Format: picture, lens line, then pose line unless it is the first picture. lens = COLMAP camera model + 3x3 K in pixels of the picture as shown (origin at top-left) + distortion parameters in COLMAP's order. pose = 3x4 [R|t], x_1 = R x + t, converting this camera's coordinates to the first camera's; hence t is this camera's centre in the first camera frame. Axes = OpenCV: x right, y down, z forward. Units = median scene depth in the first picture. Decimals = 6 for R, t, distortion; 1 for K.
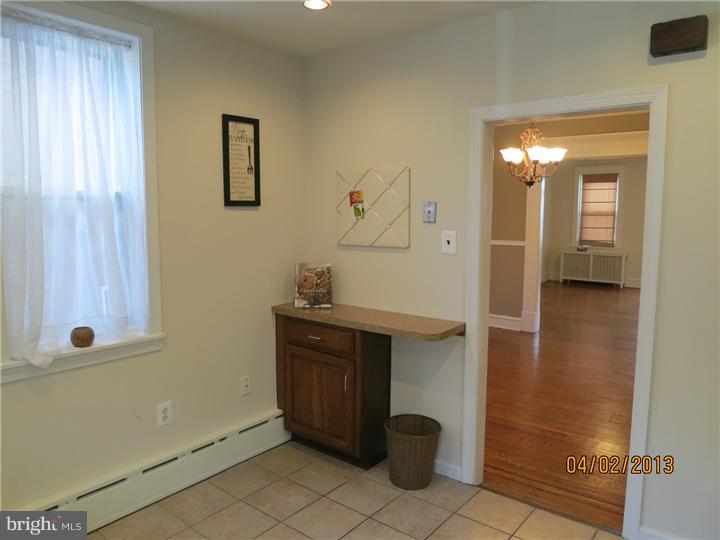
lens RADIAL K [[517.5, 0, 360.0], [0, 517.5, 270.0], [0, 0, 1]] dist [-0.047795, 0.001898]
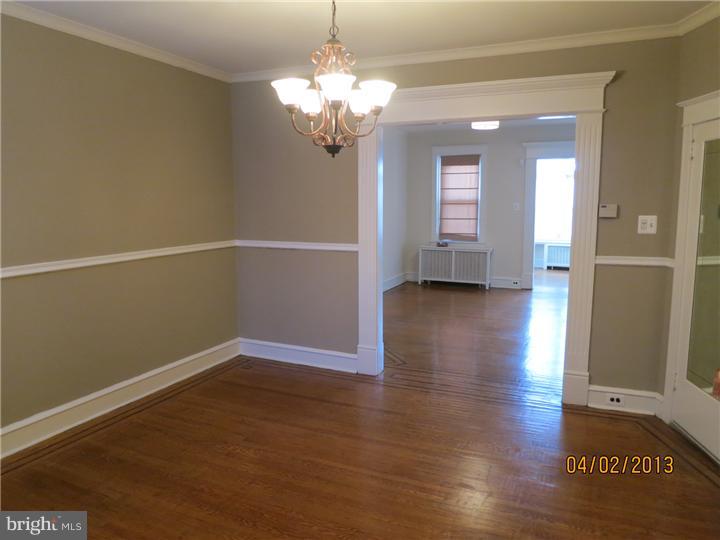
lens RADIAL K [[517.5, 0, 360.0], [0, 517.5, 270.0], [0, 0, 1]] dist [-0.047795, 0.001898]
pose [[0.970991, -0.038240, 0.236040, 0.098775], [0.033384, 0.999141, 0.024539, -0.023881], [-0.236776, -0.015947, 0.971433, 0.204841]]
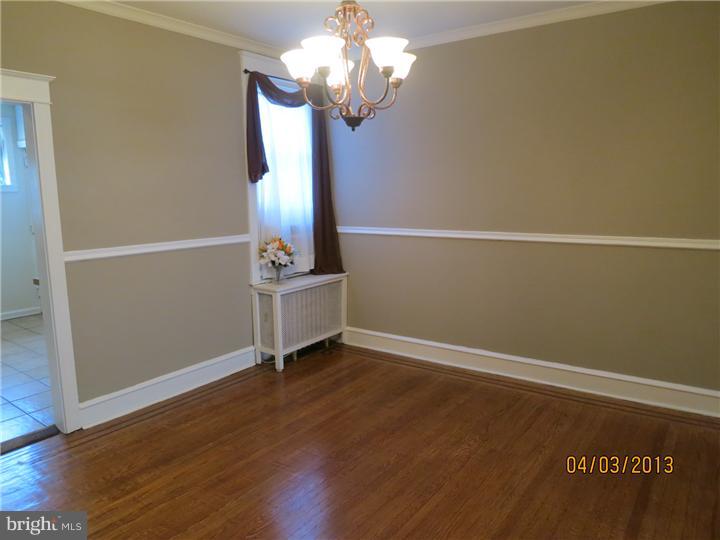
lens RADIAL K [[517.5, 0, 360.0], [0, 517.5, 270.0], [0, 0, 1]] dist [-0.047795, 0.001898]
pose [[0.055028, 0.153657, -0.986591, 0.365050], [-0.105251, 0.983476, 0.147302, -0.045134], [0.992922, 0.095734, 0.070292, 0.431164]]
